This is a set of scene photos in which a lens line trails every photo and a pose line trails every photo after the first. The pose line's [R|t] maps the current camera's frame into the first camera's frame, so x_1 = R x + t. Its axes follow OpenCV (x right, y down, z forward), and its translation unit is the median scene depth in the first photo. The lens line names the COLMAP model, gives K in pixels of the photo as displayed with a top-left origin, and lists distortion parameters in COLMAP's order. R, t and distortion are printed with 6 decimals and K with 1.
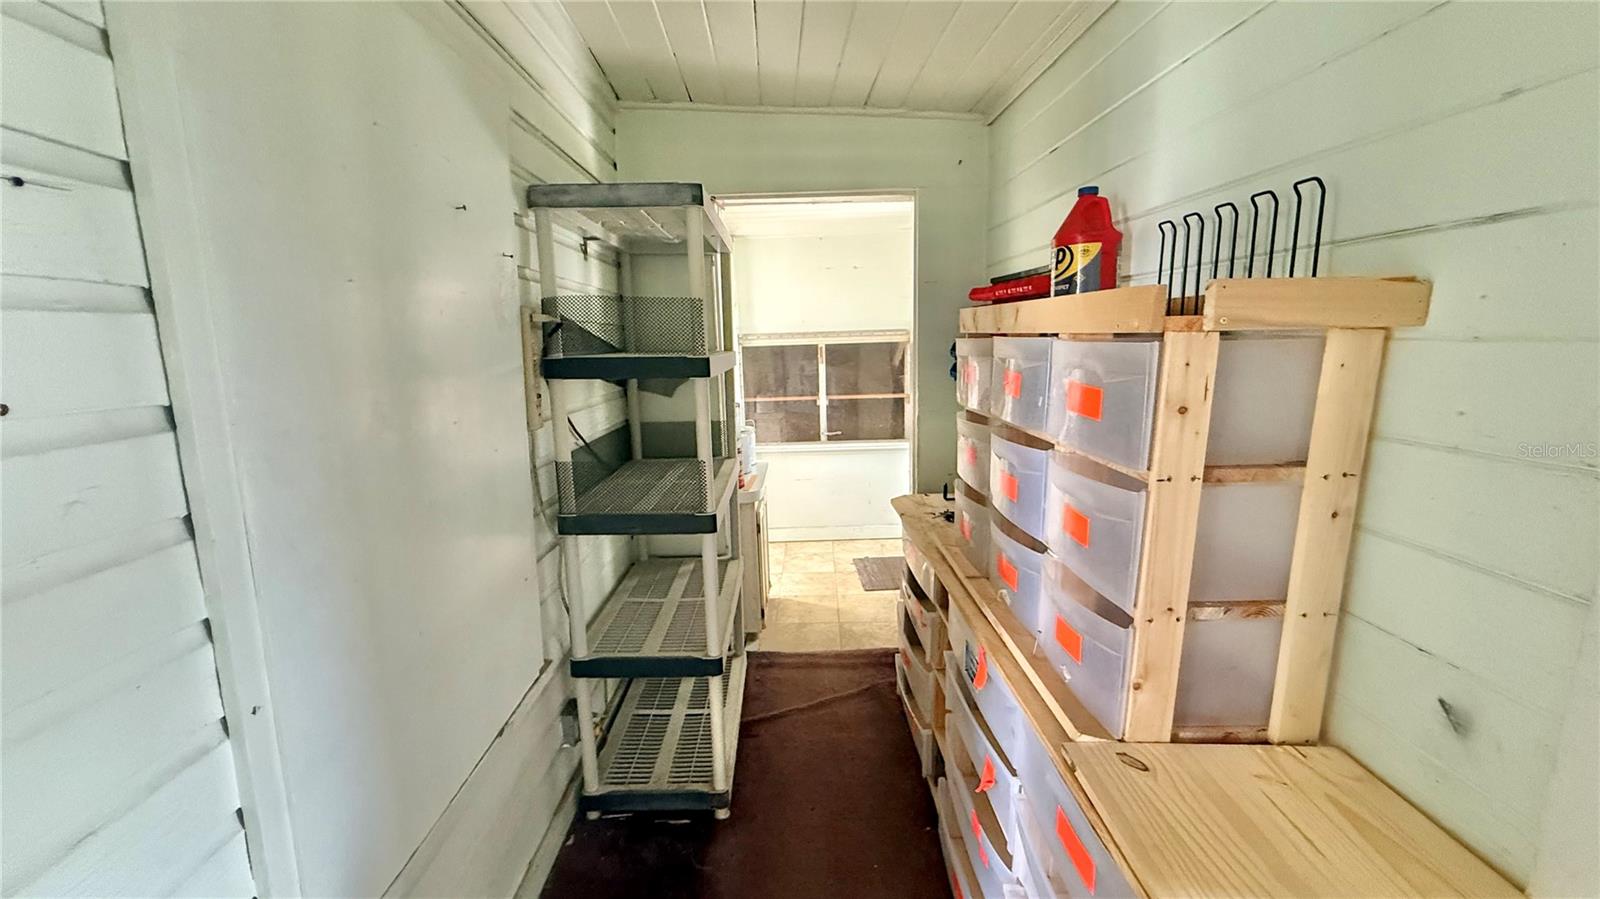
lens RADIAL K [[639.1, 0, 795.0], [0, 639.1, 451.6], [0, 0, 1]] dist [0.000436, -0.000258]
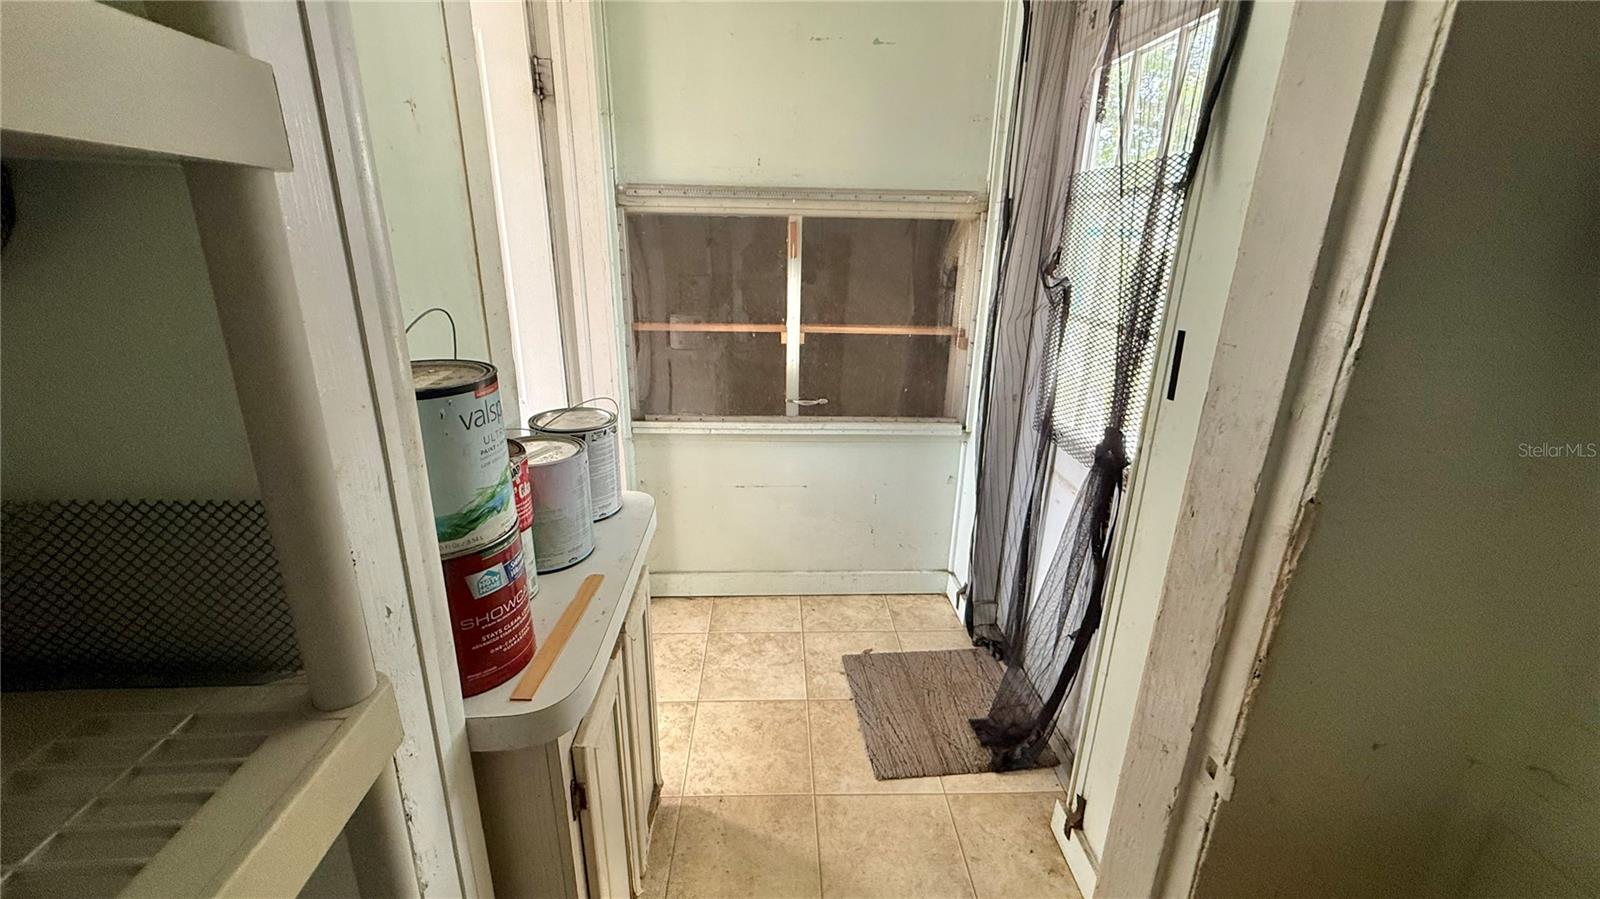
lens RADIAL K [[635.8, 0, 796.8], [0, 635.8, 455.1], [0, 0, 1]] dist [0.001675, 0.000529]
pose [[0.996902, 0.028508, 0.073304, 0.015289], [-0.036594, 0.993096, 0.111447, -0.050286], [-0.069621, -0.113785, 0.991063, 0.593631]]
